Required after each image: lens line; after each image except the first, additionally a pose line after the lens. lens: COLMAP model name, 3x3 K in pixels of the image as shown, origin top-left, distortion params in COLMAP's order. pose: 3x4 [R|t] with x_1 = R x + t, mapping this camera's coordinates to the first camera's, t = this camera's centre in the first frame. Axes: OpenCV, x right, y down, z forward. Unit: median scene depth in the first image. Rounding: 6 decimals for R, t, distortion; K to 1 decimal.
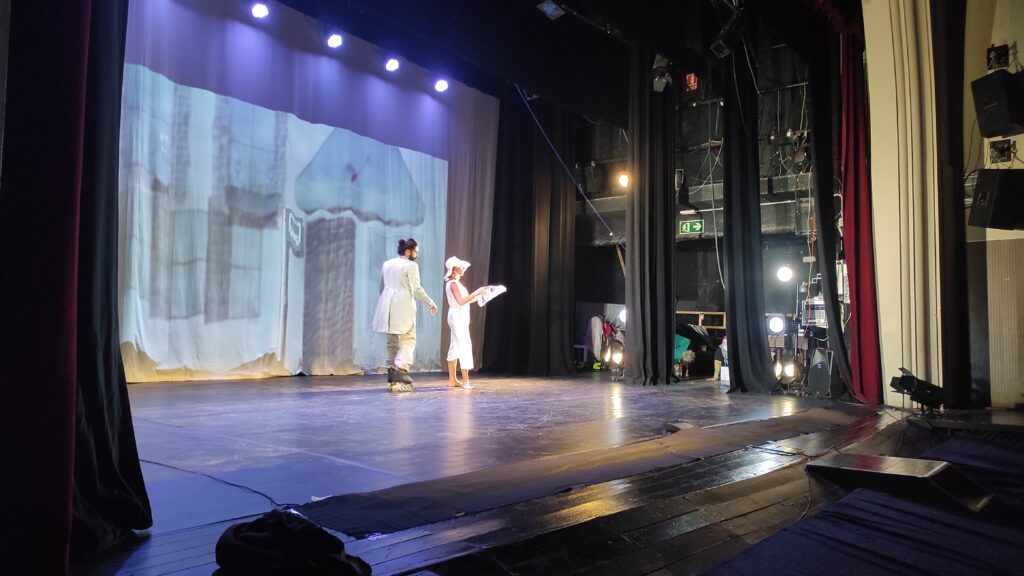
lens RADIAL K [[751.1, 0, 512.0], [0, 751.1, 288.0], [0, 0, 1]] dist [0.063986, -0.000080]
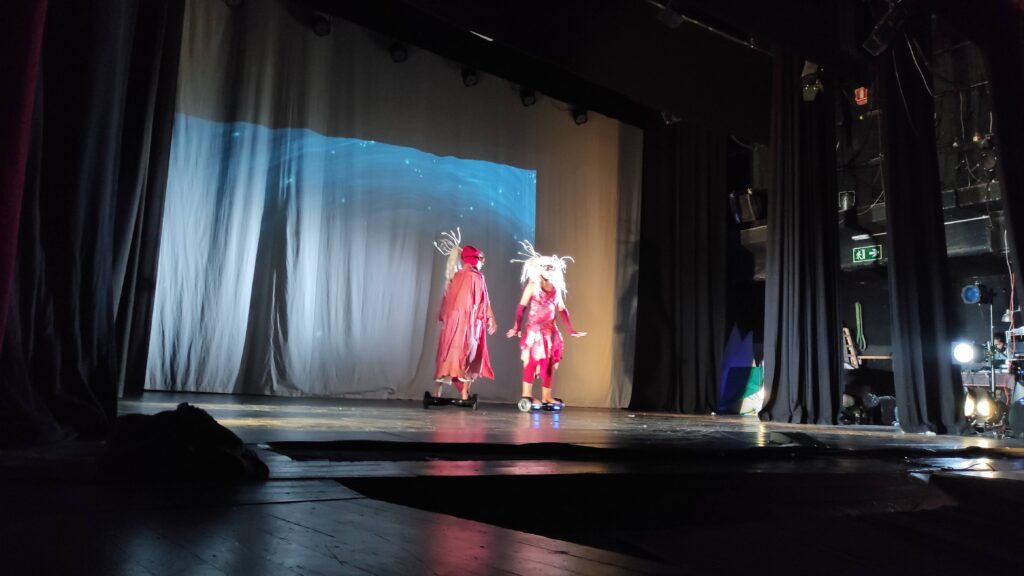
lens RADIAL K [[759.1, 0, 512.0], [0, 759.1, 288.0], [0, 0, 1]] dist [0.061461, -0.053055]
pose [[0.967077, -0.023905, -0.253359, 0.071719], [0.000957, 0.995913, -0.090313, 0.047736], [0.254482, 0.087097, 0.963147, 0.028785]]
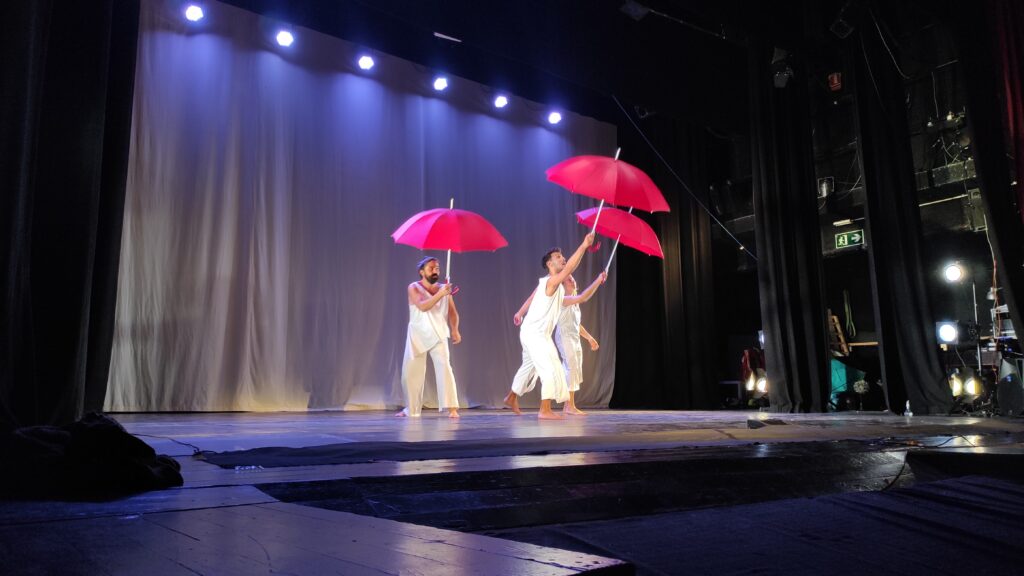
lens RADIAL K [[759.1, 0, 512.0], [0, 759.1, 288.0], [0, 0, 1]] dist [0.061461, -0.053055]
pose [[0.965877, -0.075143, -0.247863, 0.087145], [0.051660, 0.993653, -0.099929, 0.053341], [0.253799, 0.083714, 0.963628, 0.043389]]
